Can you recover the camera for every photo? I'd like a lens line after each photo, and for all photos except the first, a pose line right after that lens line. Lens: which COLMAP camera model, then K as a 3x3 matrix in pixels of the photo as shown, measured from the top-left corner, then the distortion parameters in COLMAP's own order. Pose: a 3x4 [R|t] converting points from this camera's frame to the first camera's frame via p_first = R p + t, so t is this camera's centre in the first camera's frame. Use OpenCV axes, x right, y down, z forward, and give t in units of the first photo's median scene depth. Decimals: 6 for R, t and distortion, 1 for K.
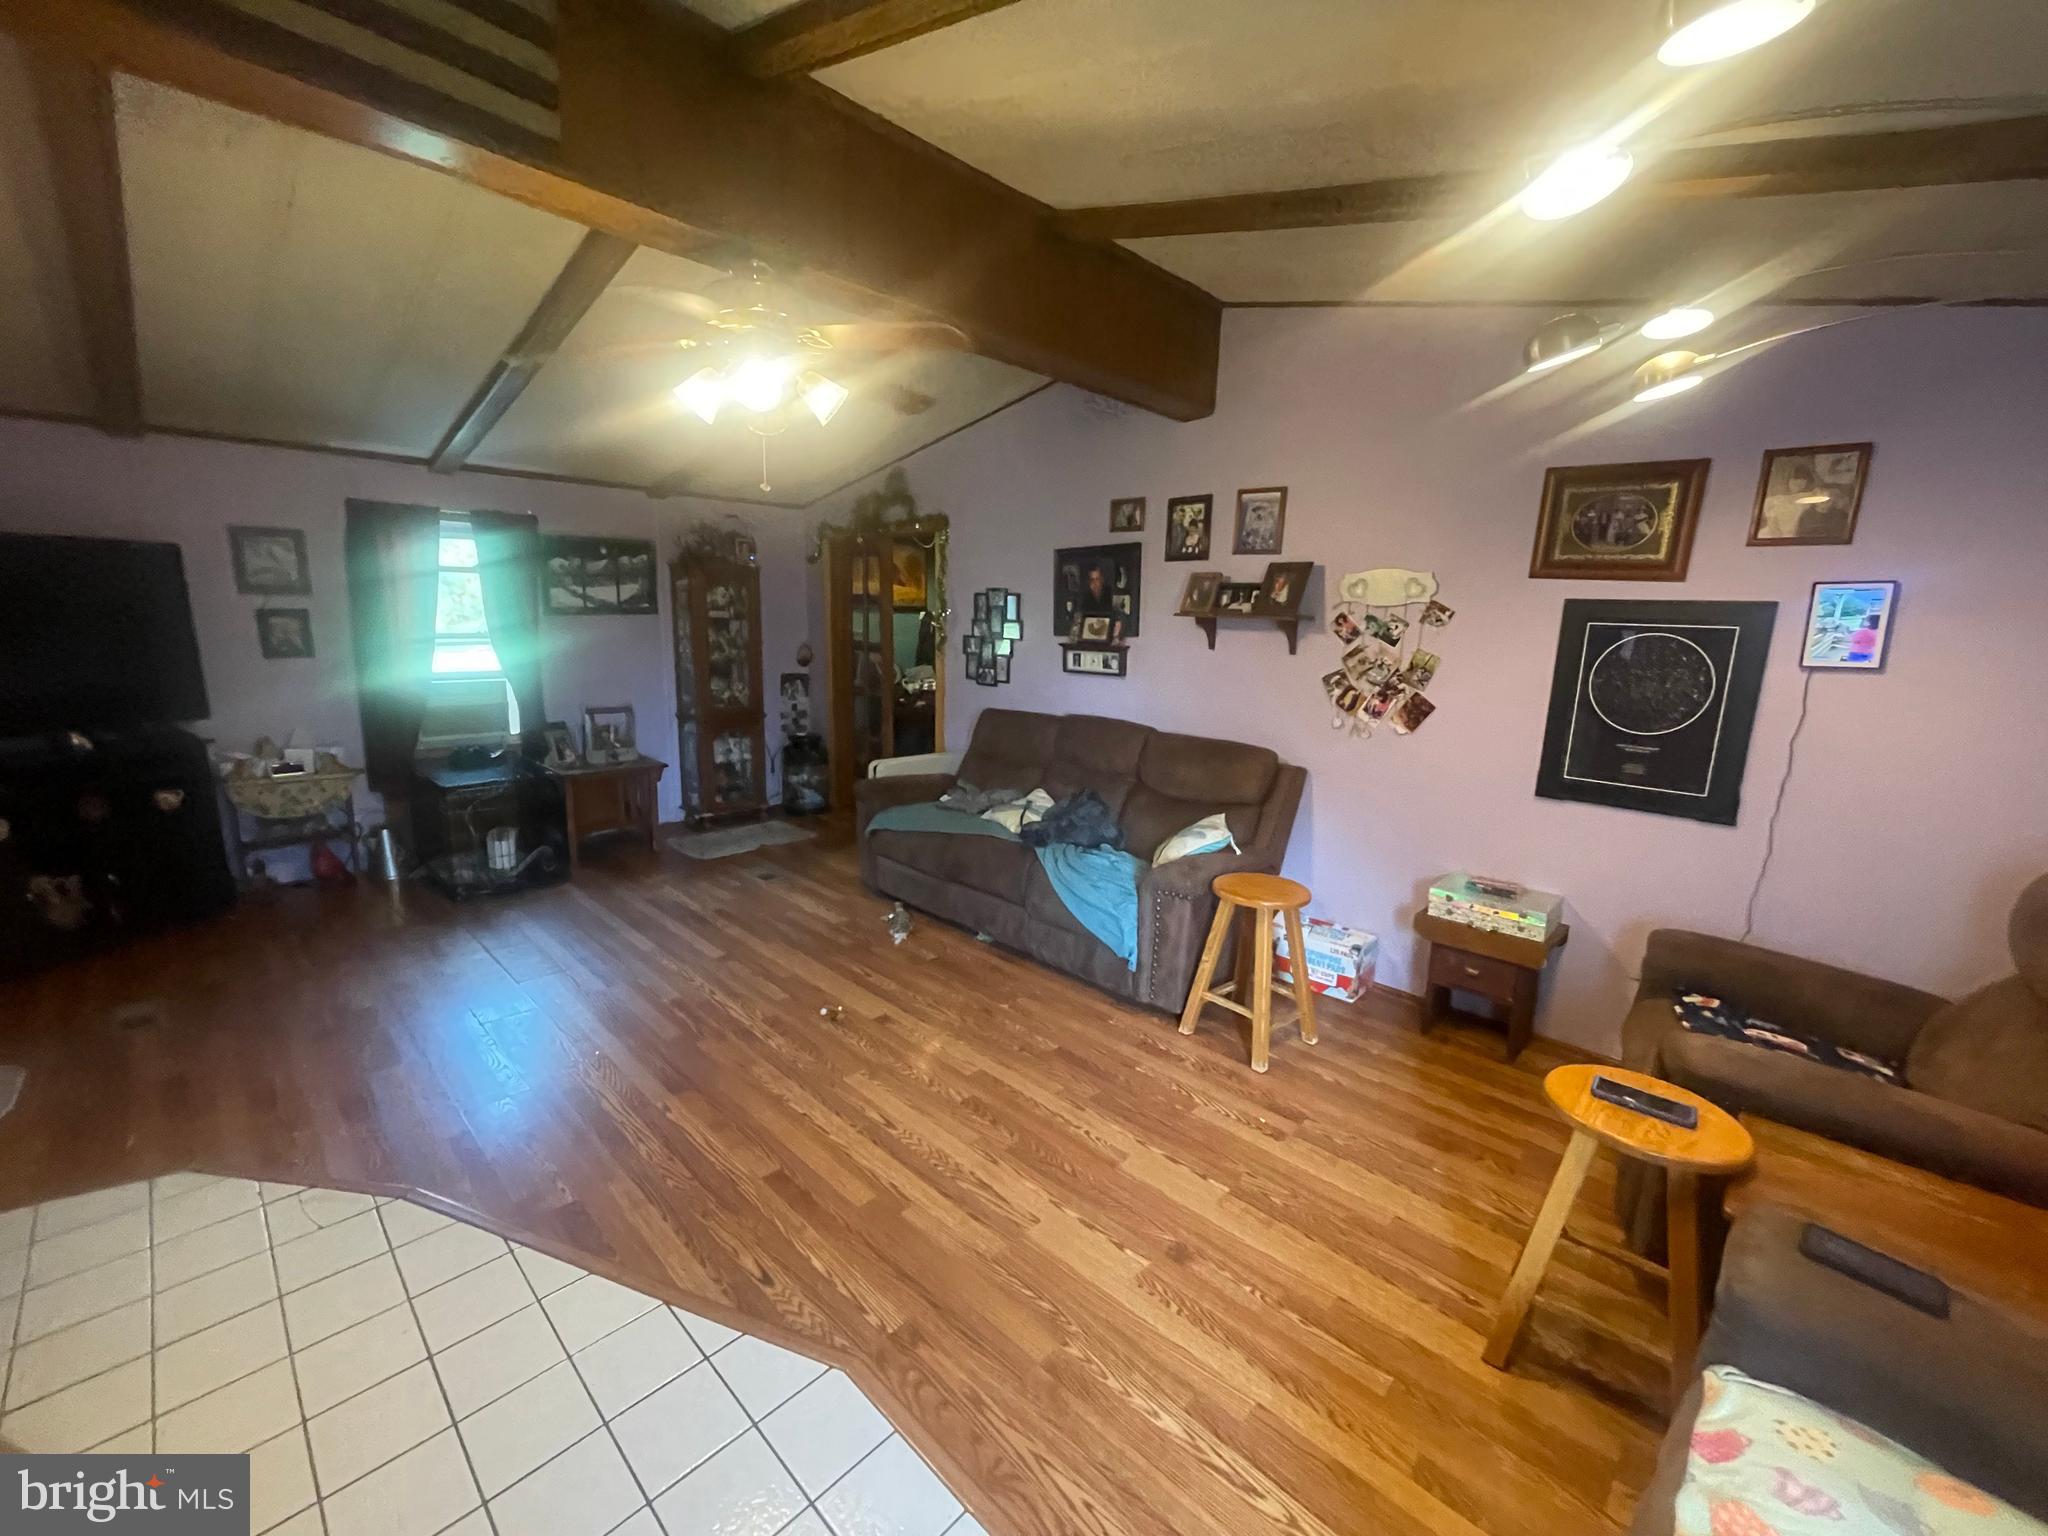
lens RADIAL K [[830.1, 0, 1023.7], [0, 830.1, 764.8], [0, 0, 1]] dist [-0.000668, -0.001608]
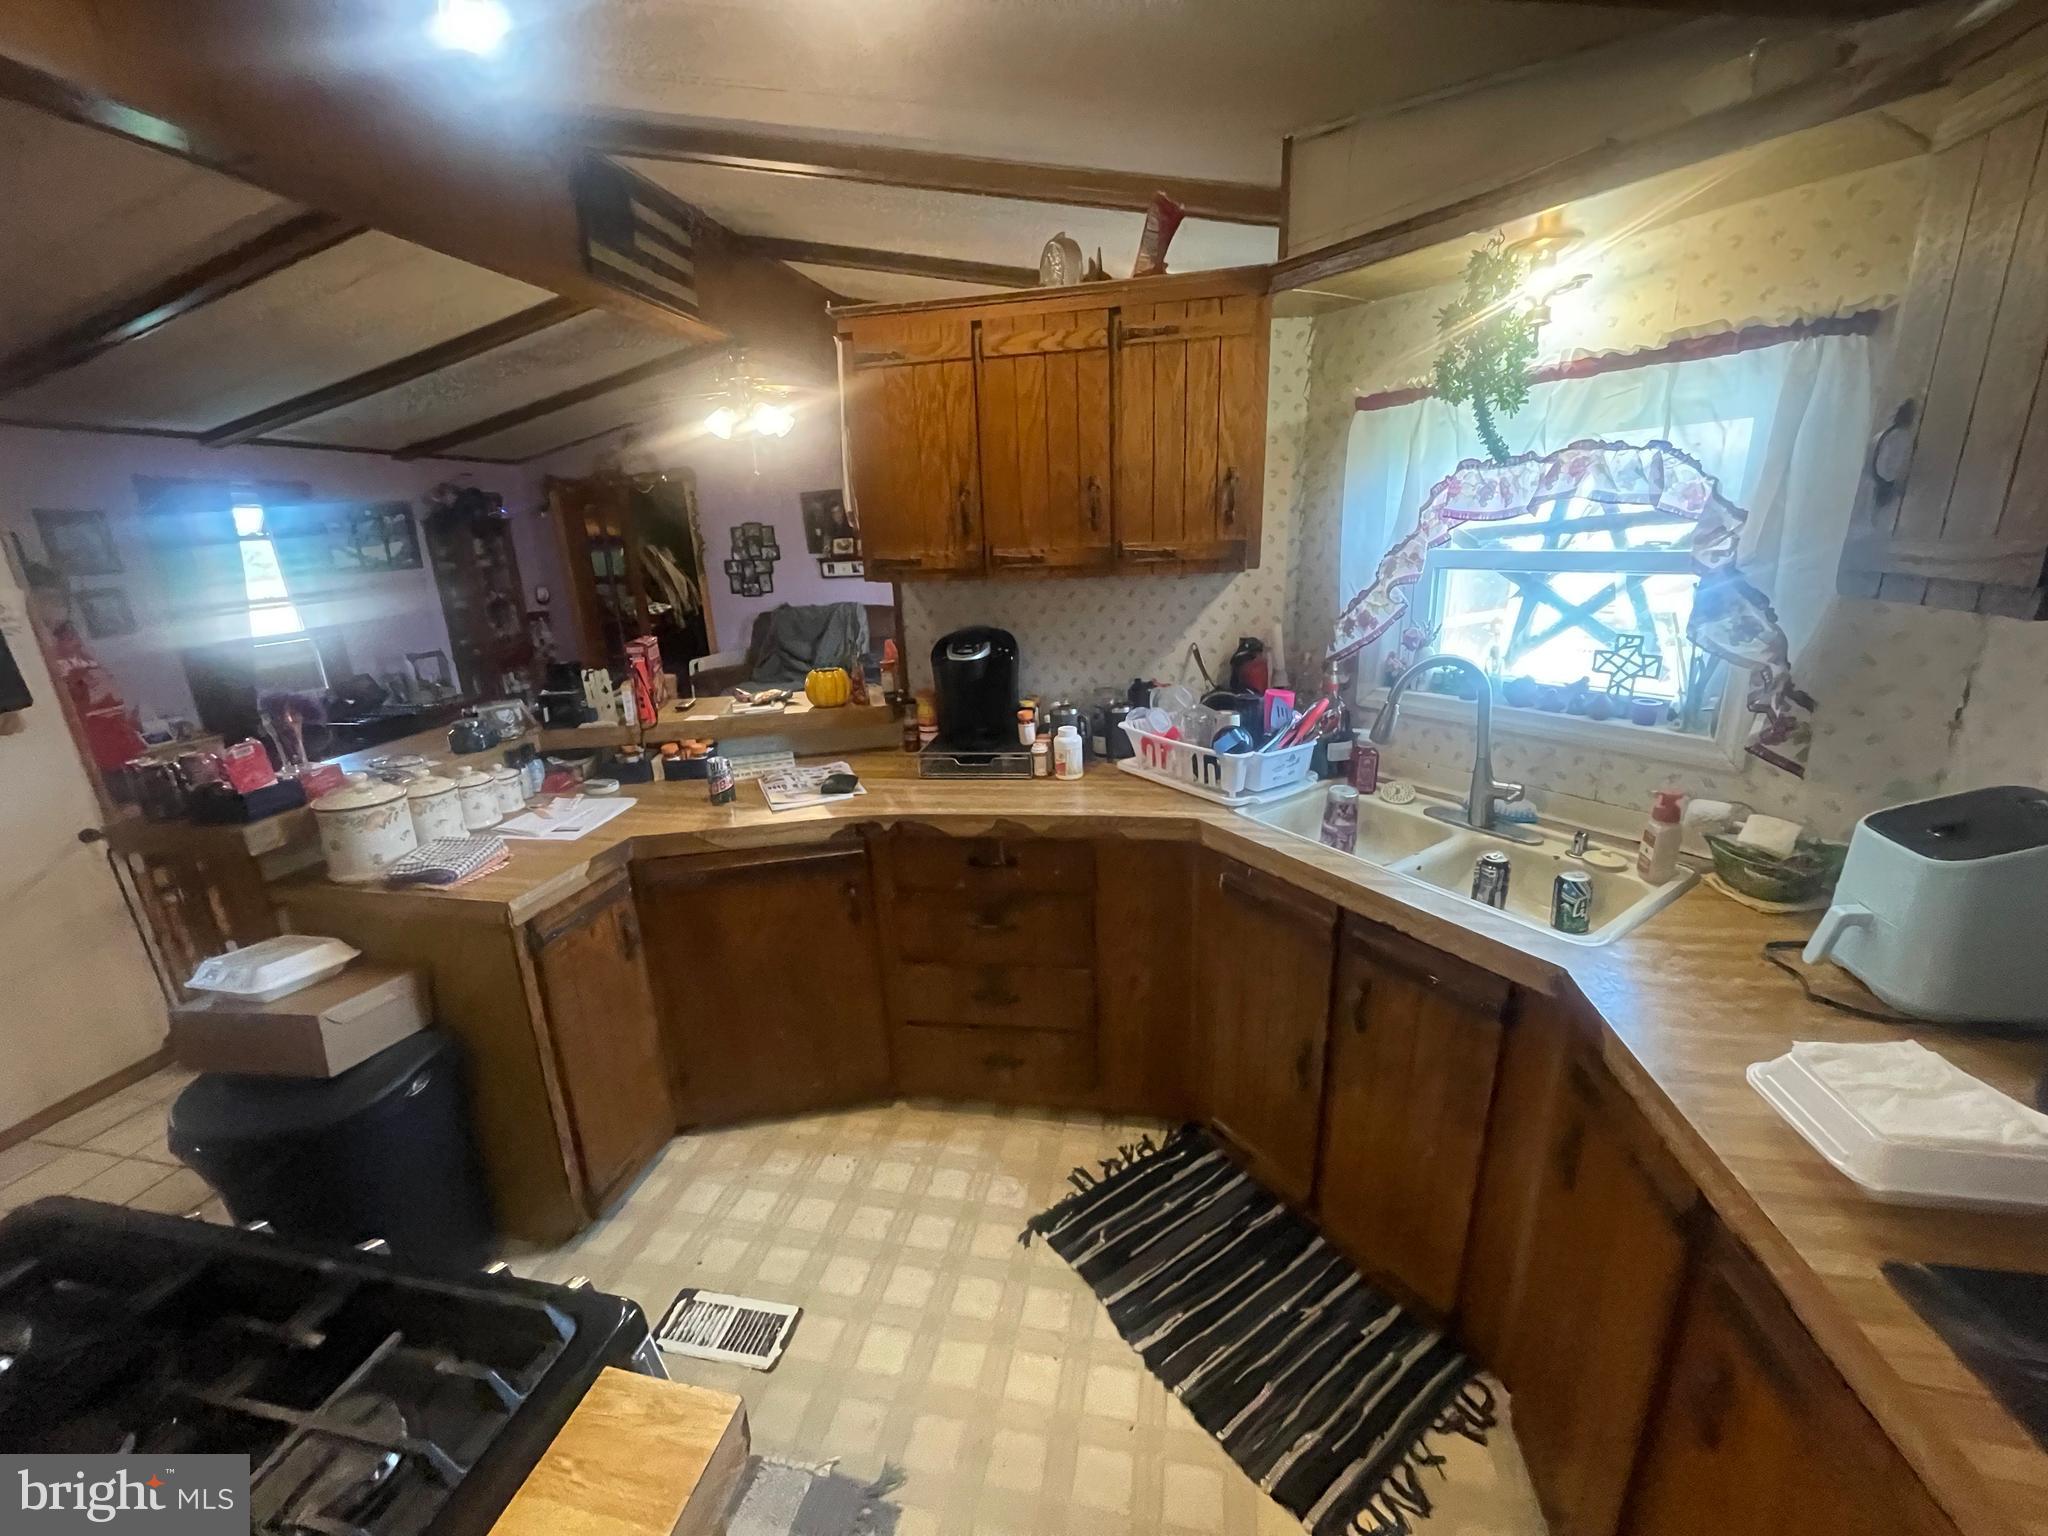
lens RADIAL K [[830.1, 0, 1023.4], [0, 830.1, 772.0], [0, 0, 1]] dist [-0.000668, -0.001608]
pose [[0.846457, -0.213349, 0.487845, -0.400806], [0.163004, 0.976056, 0.144031, 0.062454], [-0.506892, -0.042396, 0.860966, -0.411951]]
